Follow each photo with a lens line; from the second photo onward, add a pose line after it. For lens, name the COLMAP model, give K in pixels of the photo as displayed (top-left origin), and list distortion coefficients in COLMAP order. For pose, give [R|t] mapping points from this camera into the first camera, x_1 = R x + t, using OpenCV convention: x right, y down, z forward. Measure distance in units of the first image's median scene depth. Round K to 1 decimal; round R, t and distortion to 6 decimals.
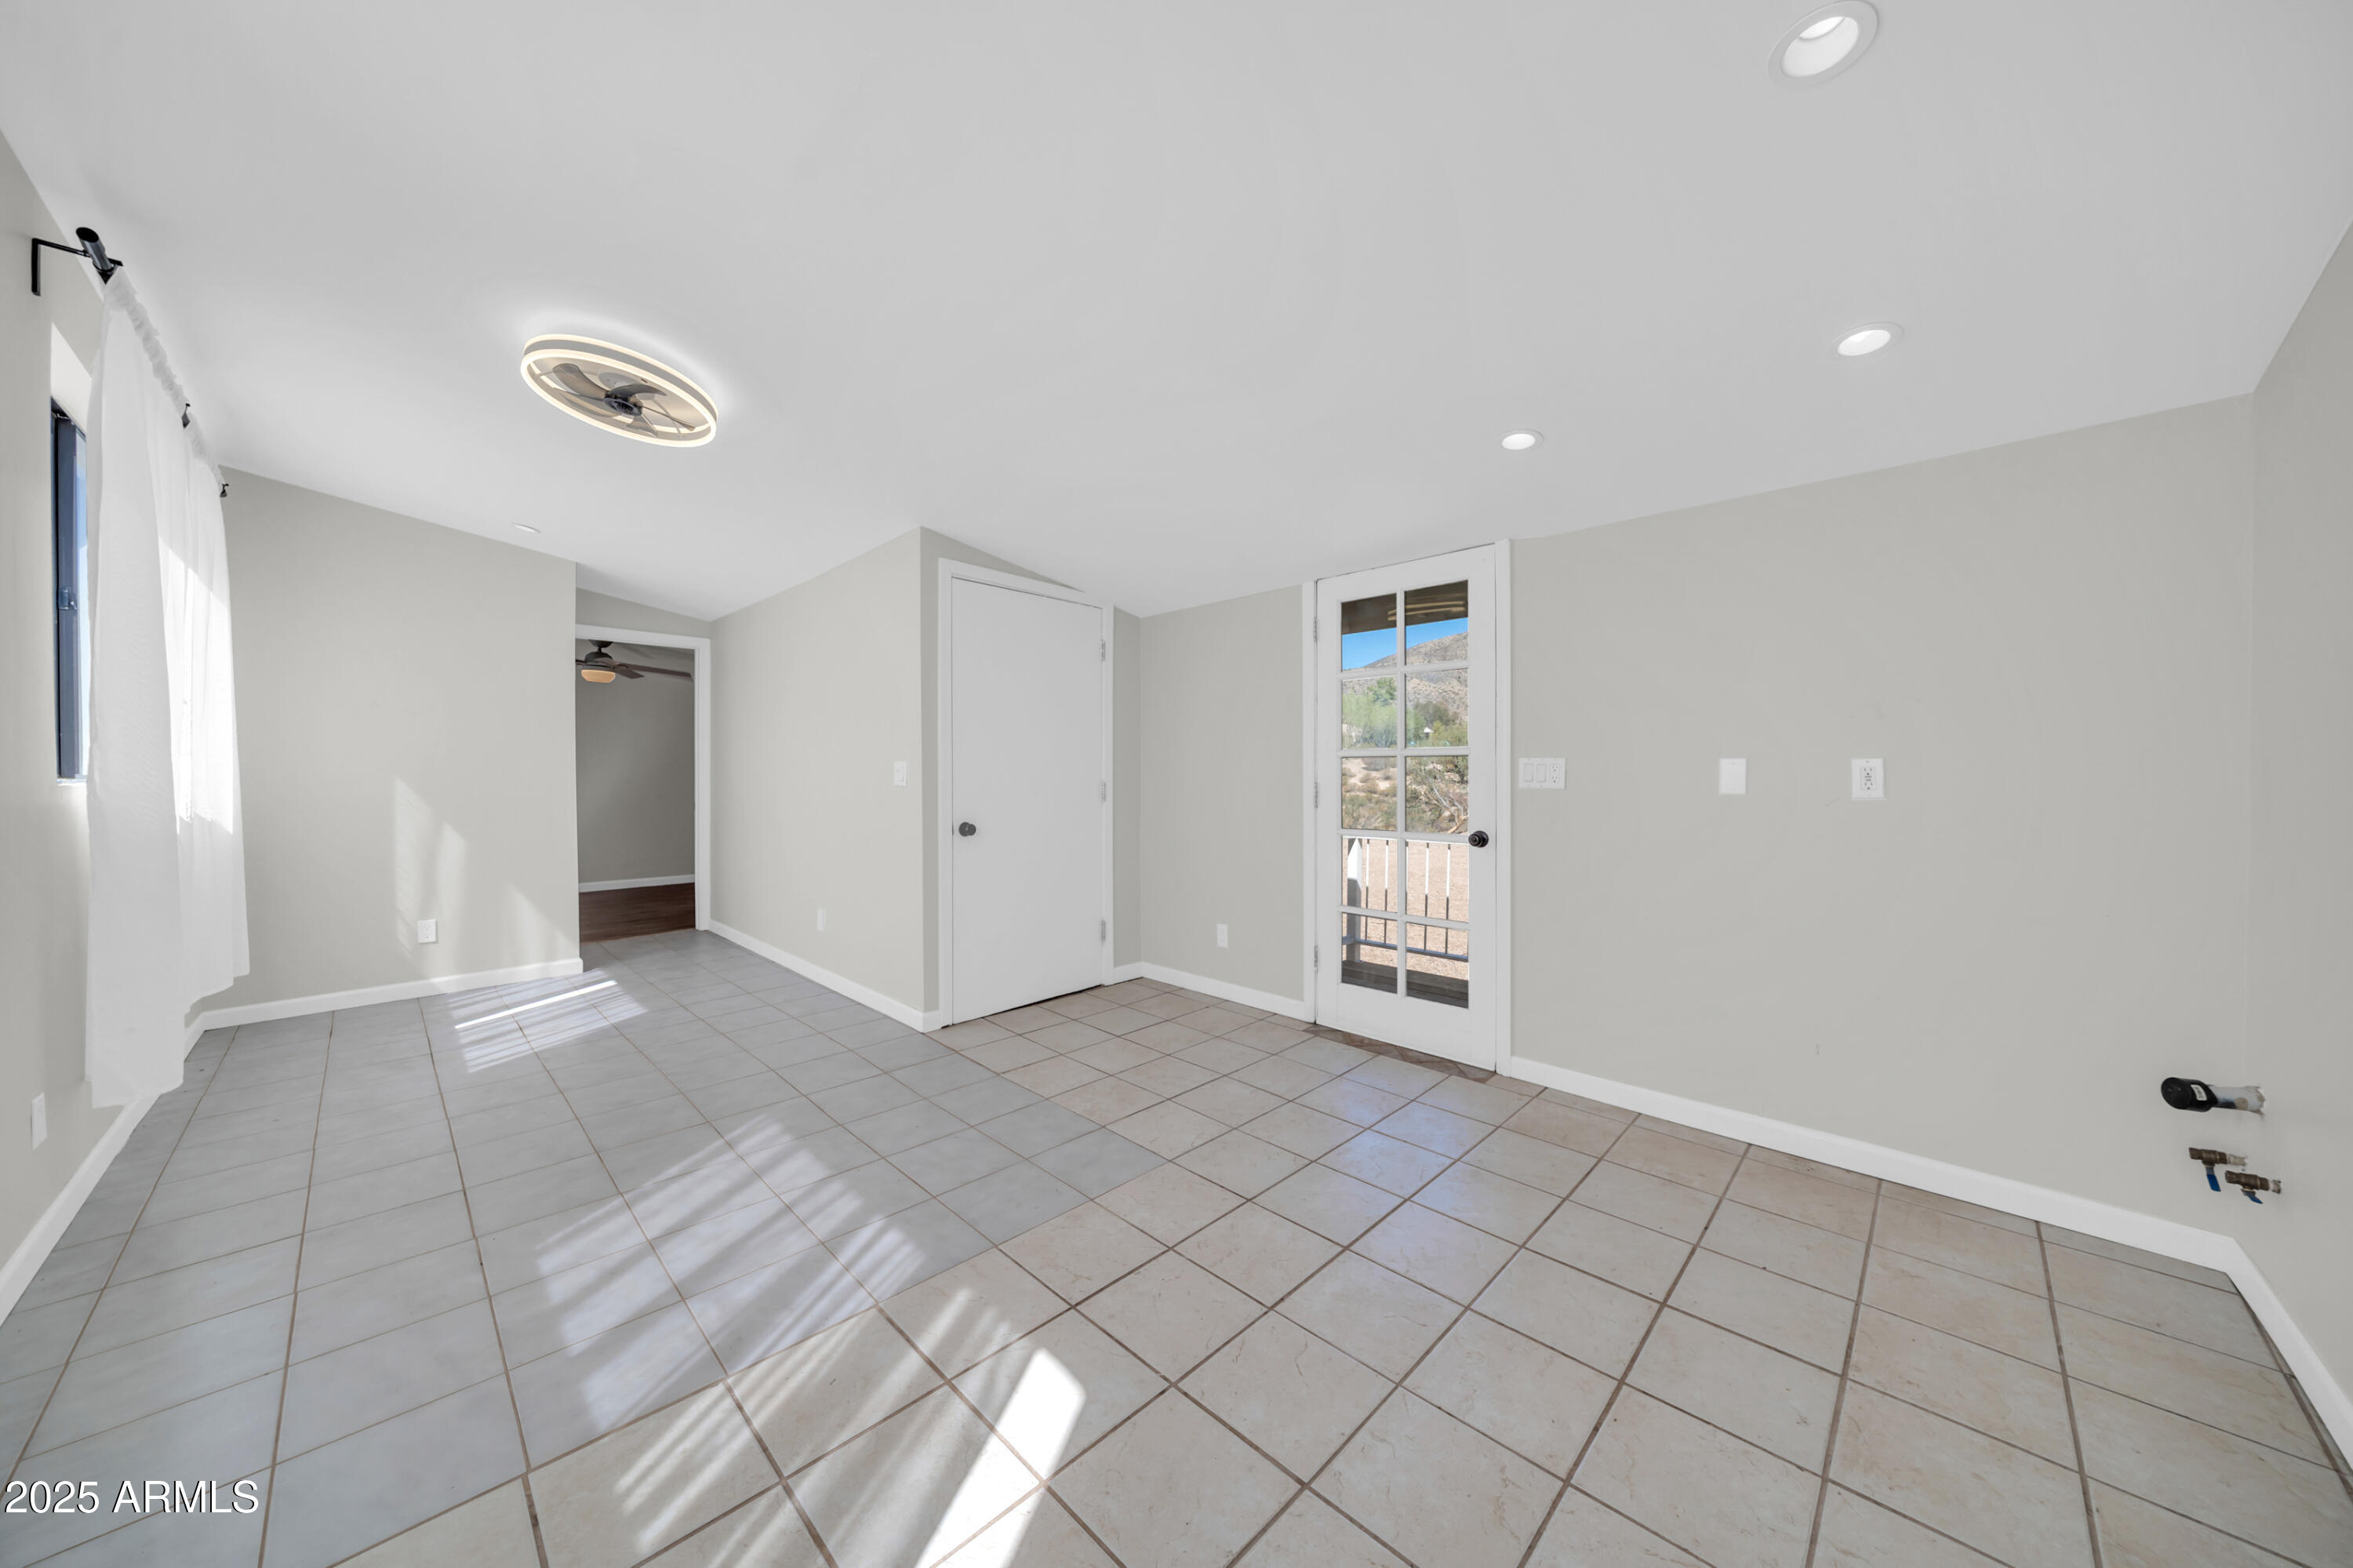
lens RADIAL K [[807.2, 0, 1157.5], [0, 807.2, 785.3], [0, 0, 1]] dist [-0.006562, -0.000855]
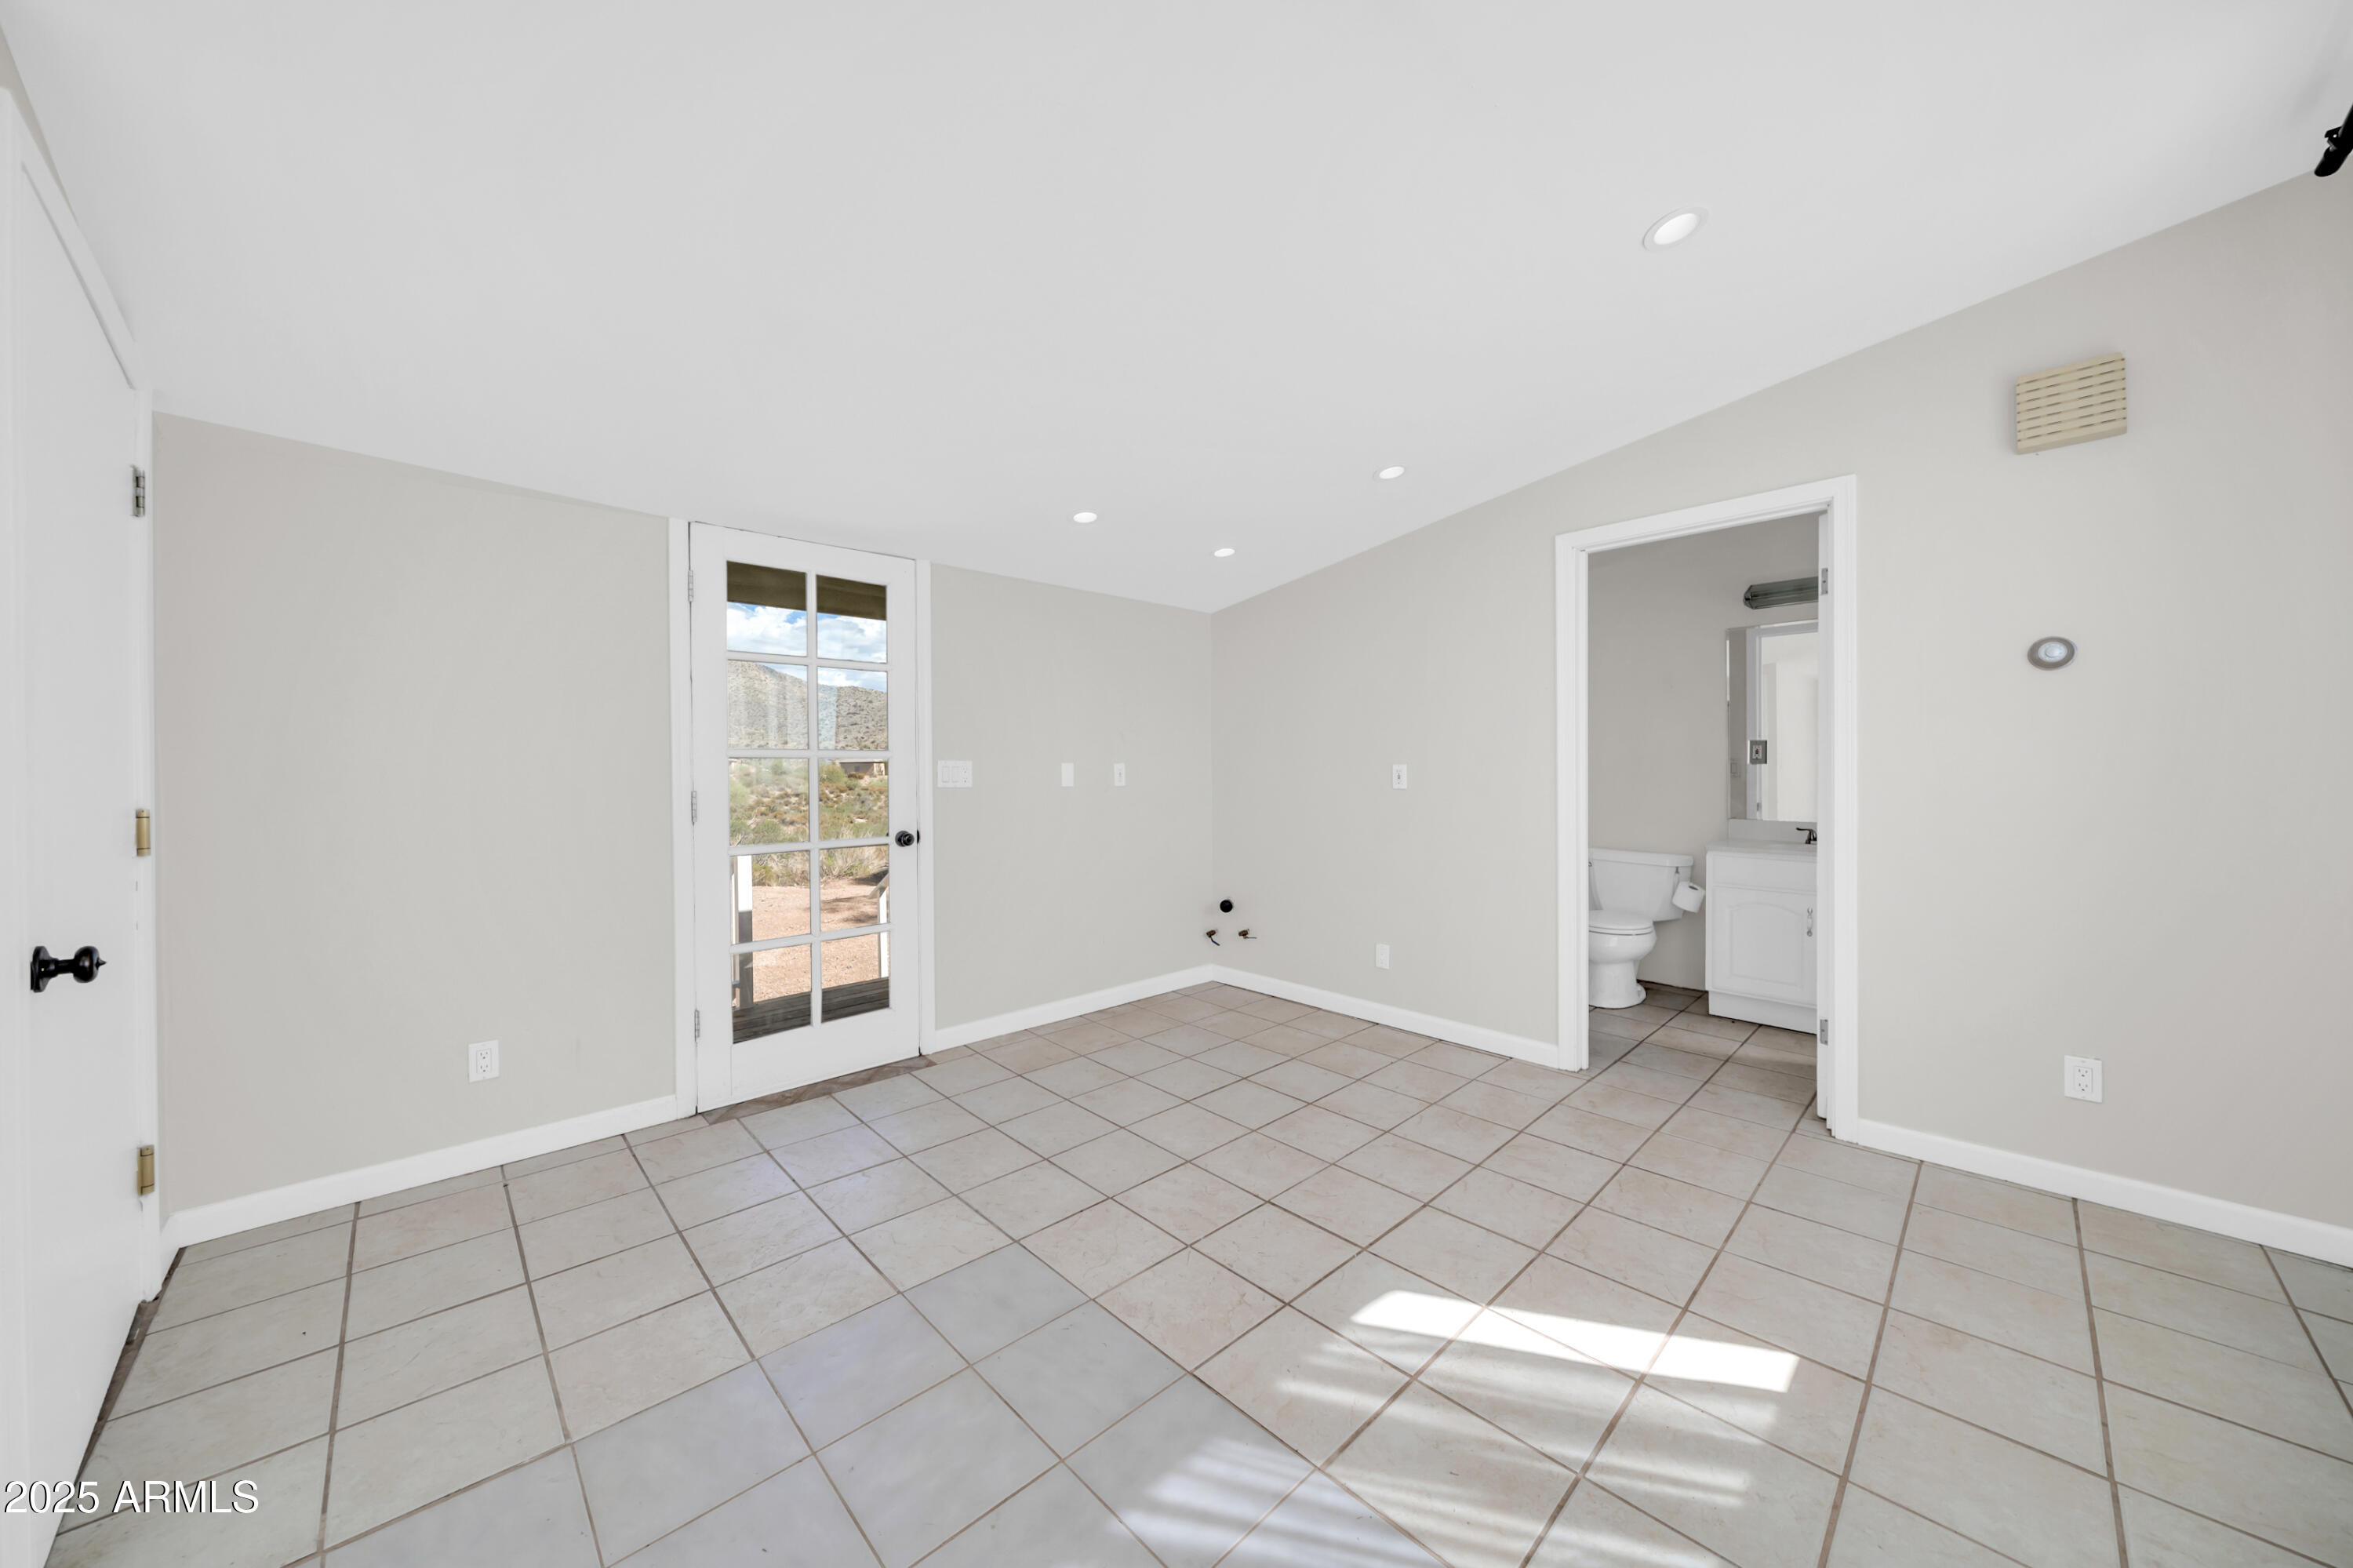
lens RADIAL K [[807.2, 0, 1178.3], [0, 807.2, 771.1], [0, 0, 1]] dist [-0.006562, -0.000855]
pose [[0.016747, -0.006457, 0.999839, -0.770348], [0.024190, 0.999689, 0.006051, -0.021099], [-0.999567, 0.024085, 0.016898, 0.763583]]
